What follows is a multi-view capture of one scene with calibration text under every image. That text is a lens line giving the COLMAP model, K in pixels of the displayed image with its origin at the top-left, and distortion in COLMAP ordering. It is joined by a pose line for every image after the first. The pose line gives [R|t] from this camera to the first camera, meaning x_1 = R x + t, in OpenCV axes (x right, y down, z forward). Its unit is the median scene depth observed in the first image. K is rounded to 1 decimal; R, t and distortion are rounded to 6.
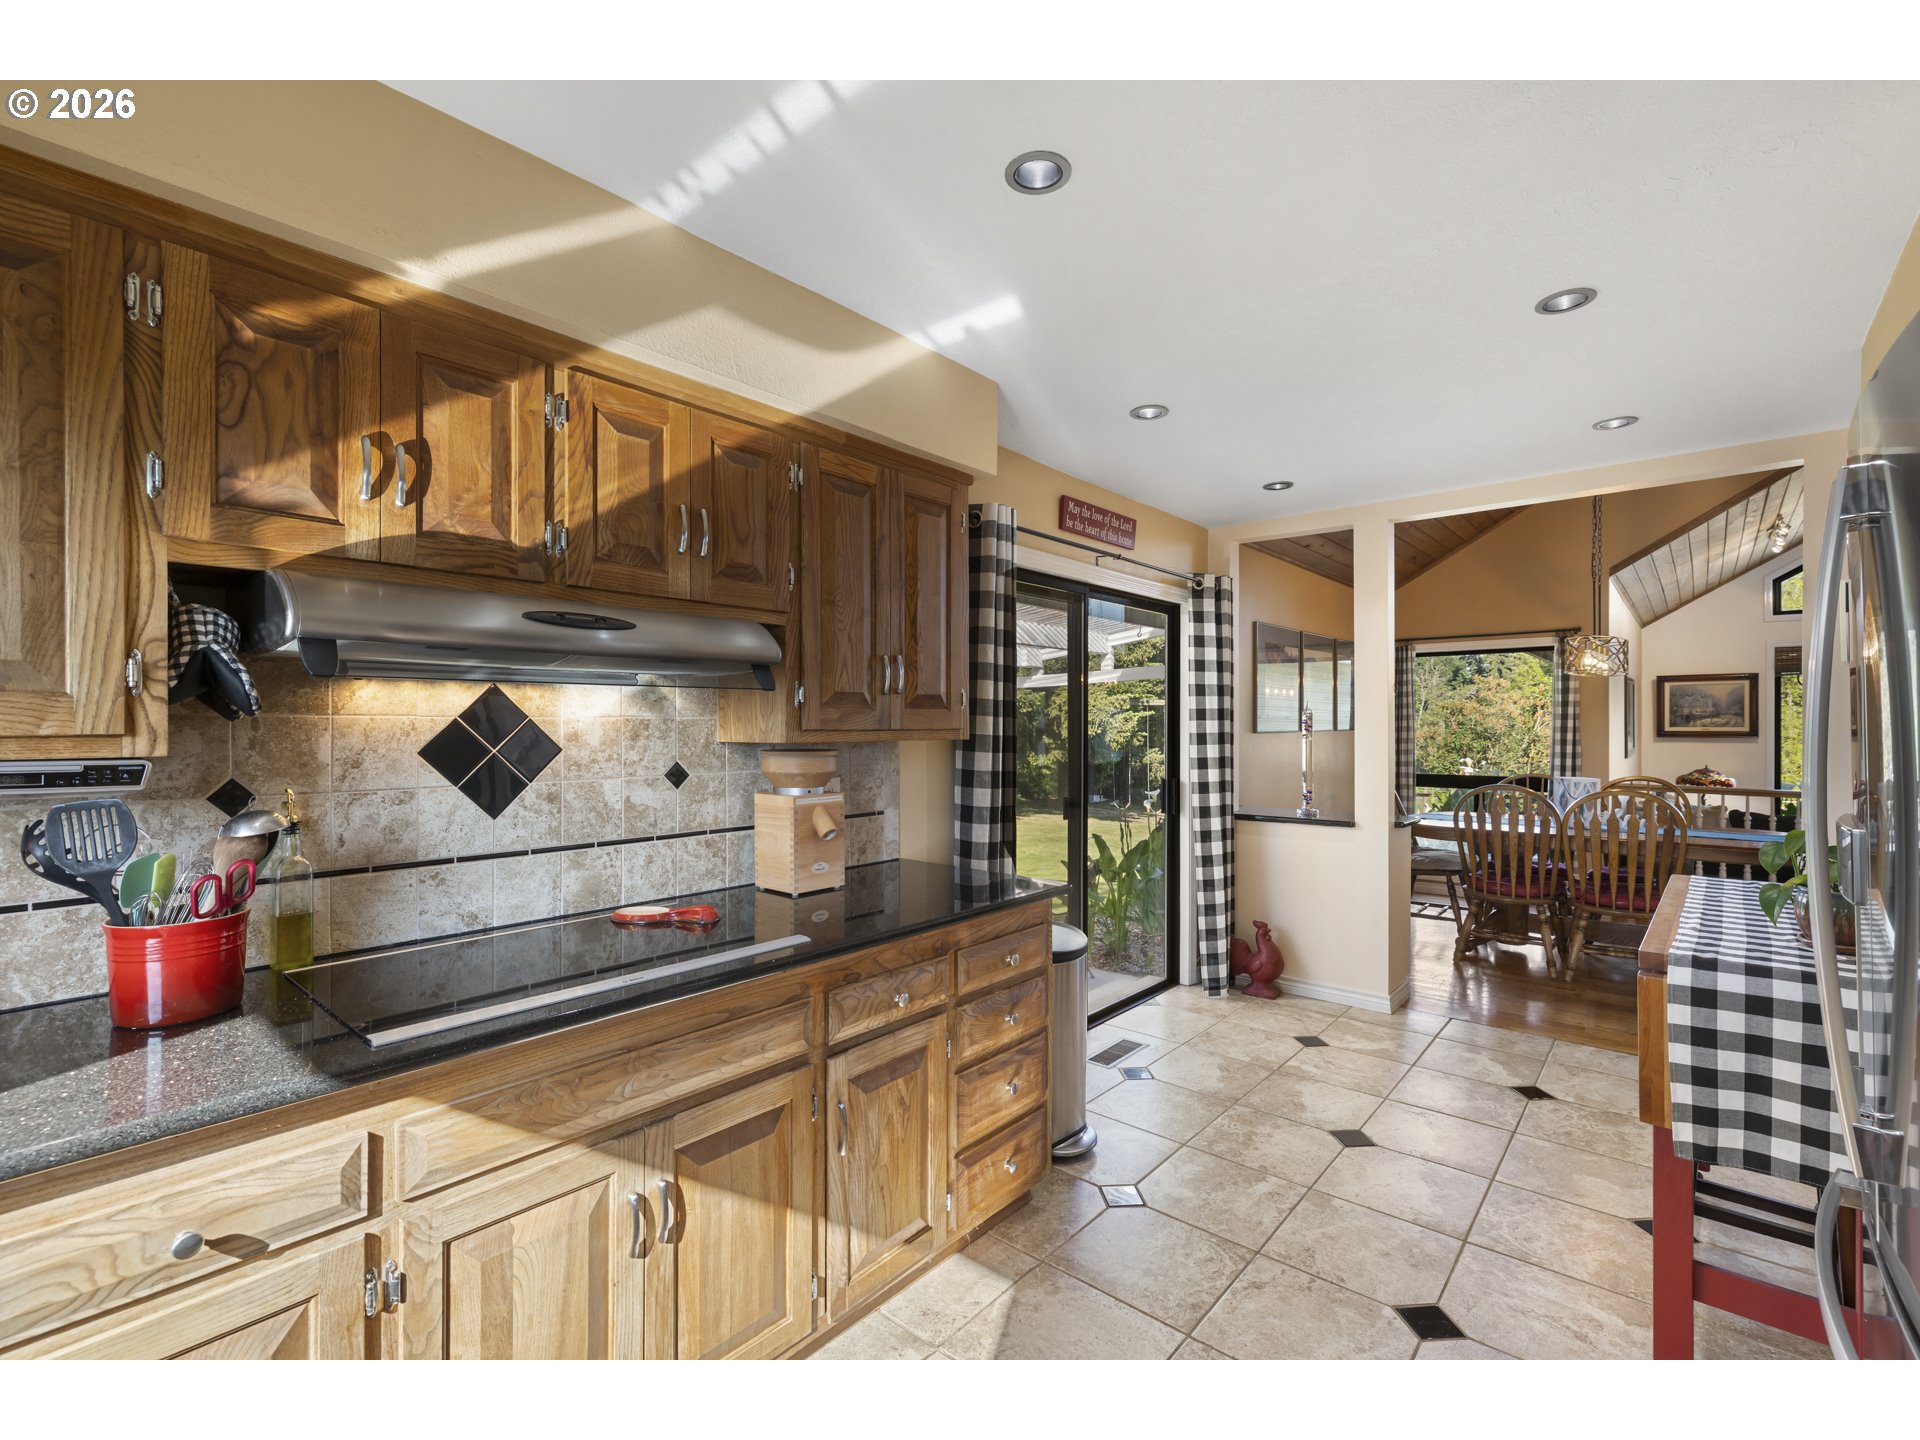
lens RADIAL K [[835.0, 0, 980.4], [0, 835.0, 719.9], [0, 0, 1]] dist [0.002058, 0.000847]
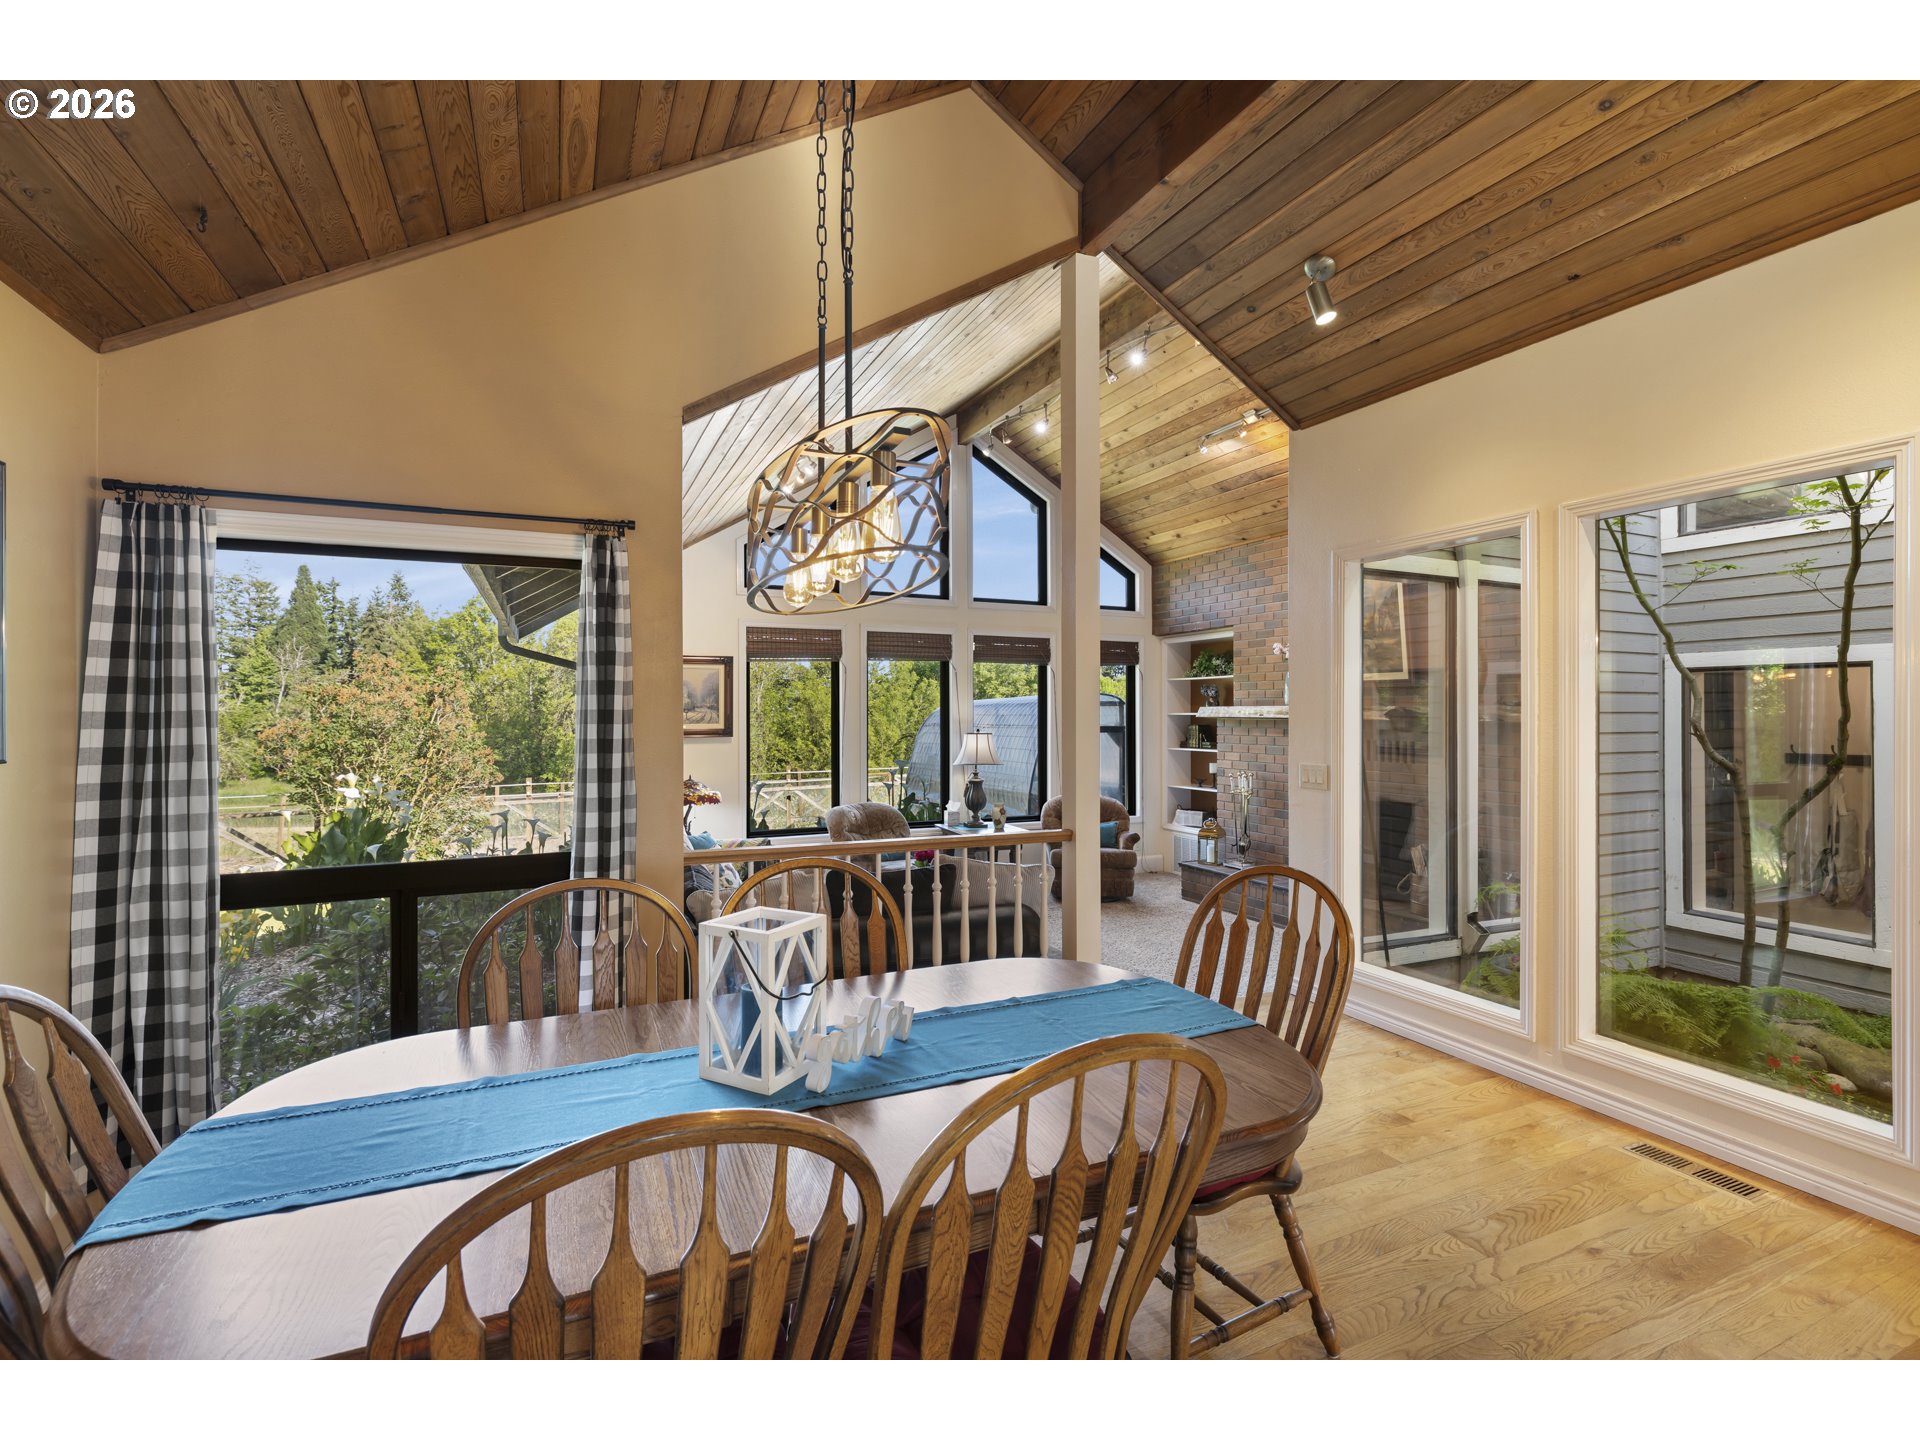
lens RADIAL K [[883.8, 0, 972.7], [0, 883.8, 710.4], [0, 0, 1]] dist [0.002743, 0.000094]
pose [[0.409073, -0.002284, 0.912499, 0.235222], [0.000059, 0.999997, 0.002477, -0.005908], [-0.912502, -0.000959, 0.409072, 0.422448]]
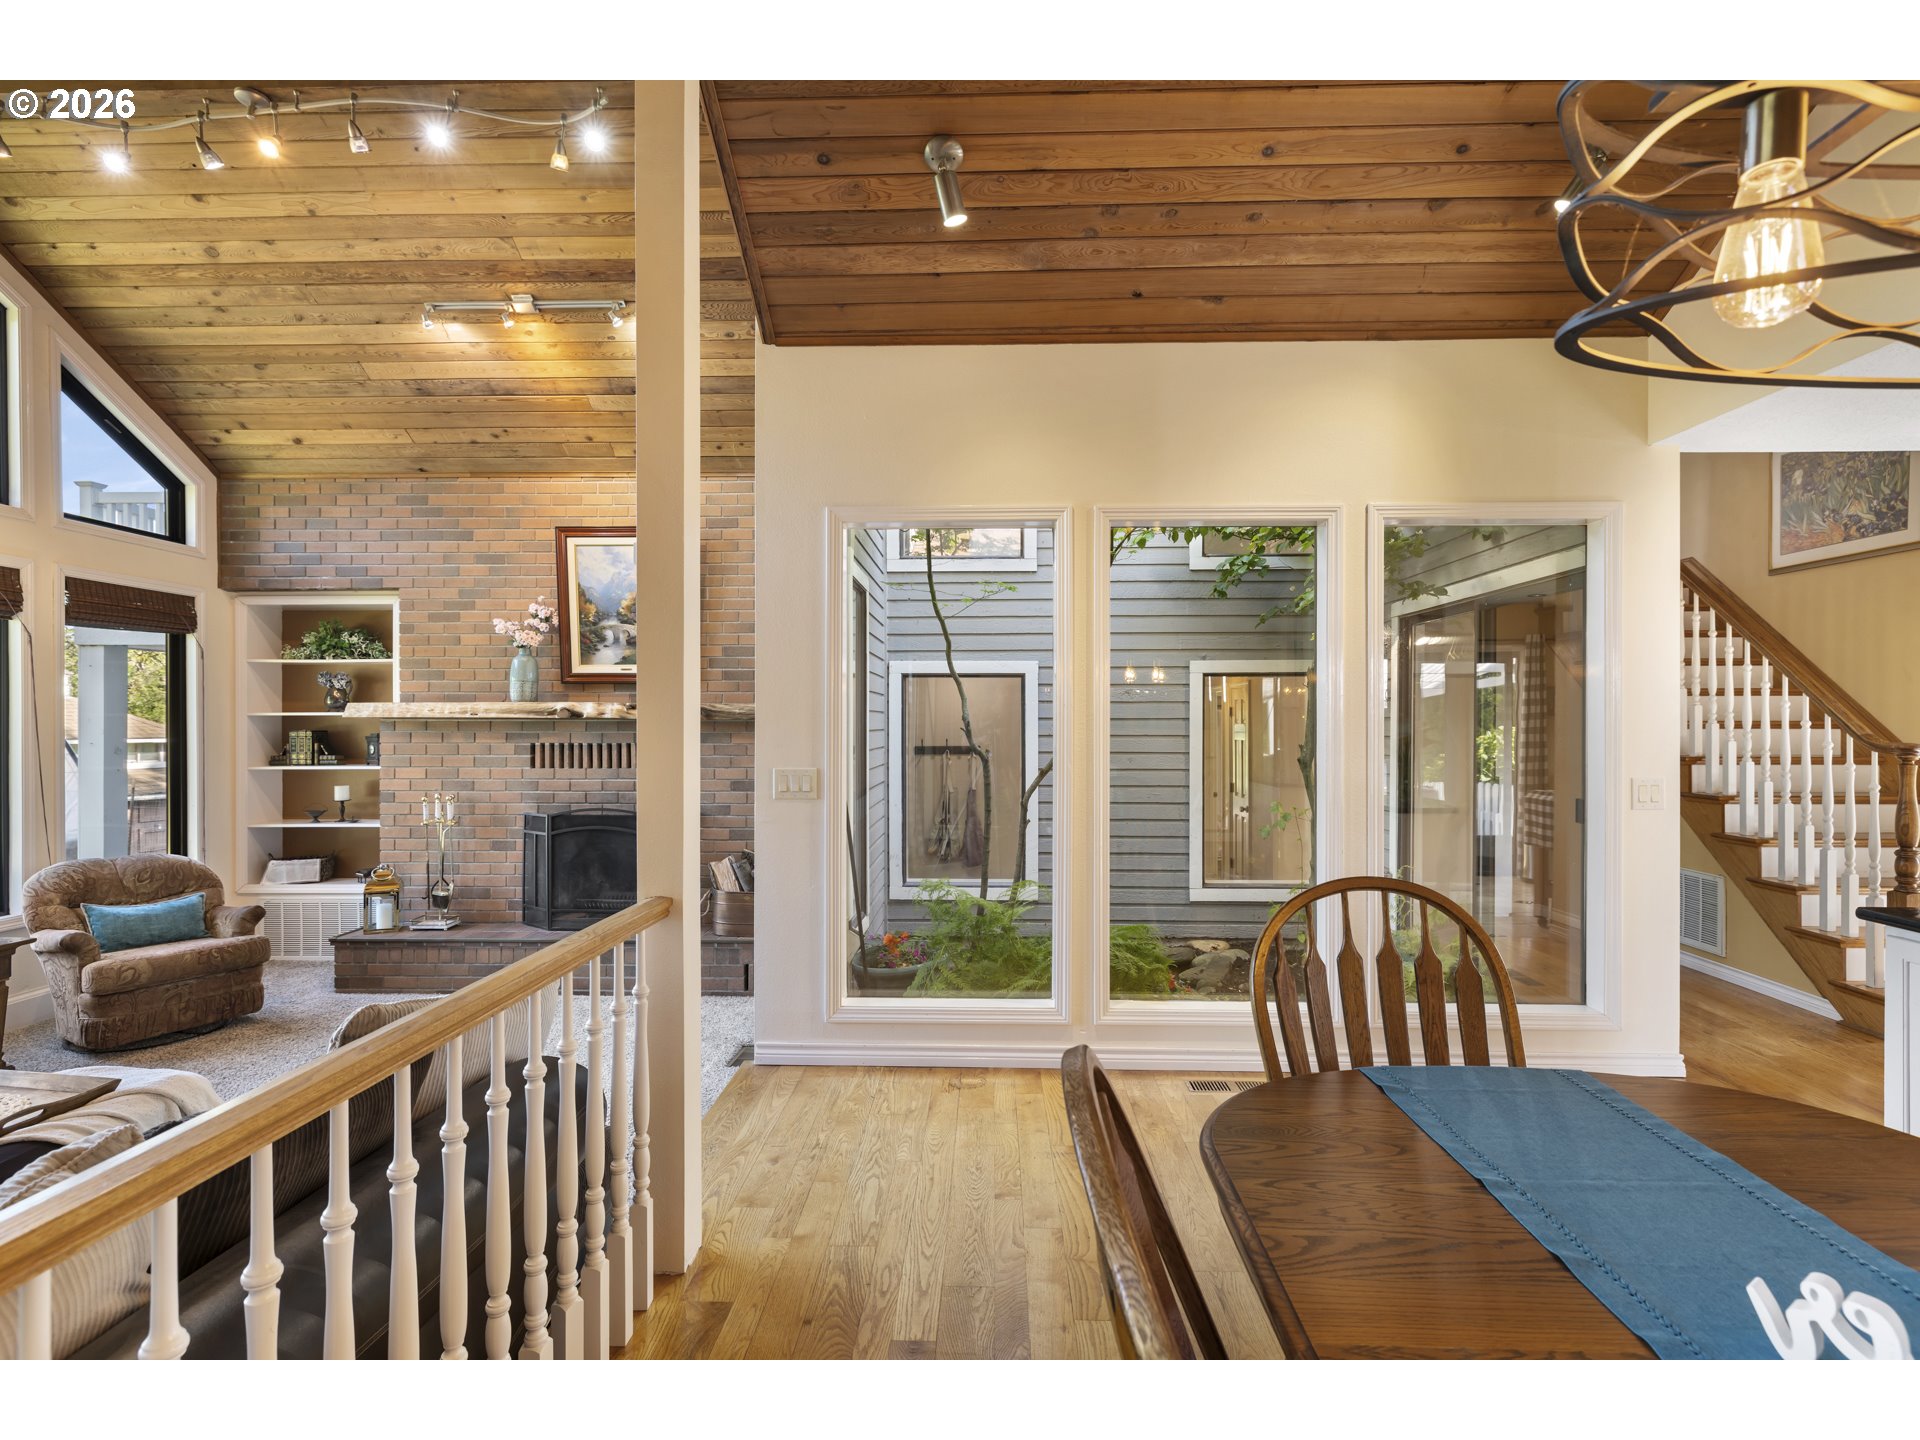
lens RADIAL K [[910.4, 0, 972.0], [0, 910.4, 722.0], [0, 0, 1]] dist [0.004928, -0.002509]
pose [[-0.628446, -0.004941, 0.777838, 0.397751], [-0.003120, 0.999988, 0.003831, 0.002690], [-0.777847, -0.000019, -0.628453, 0.647549]]
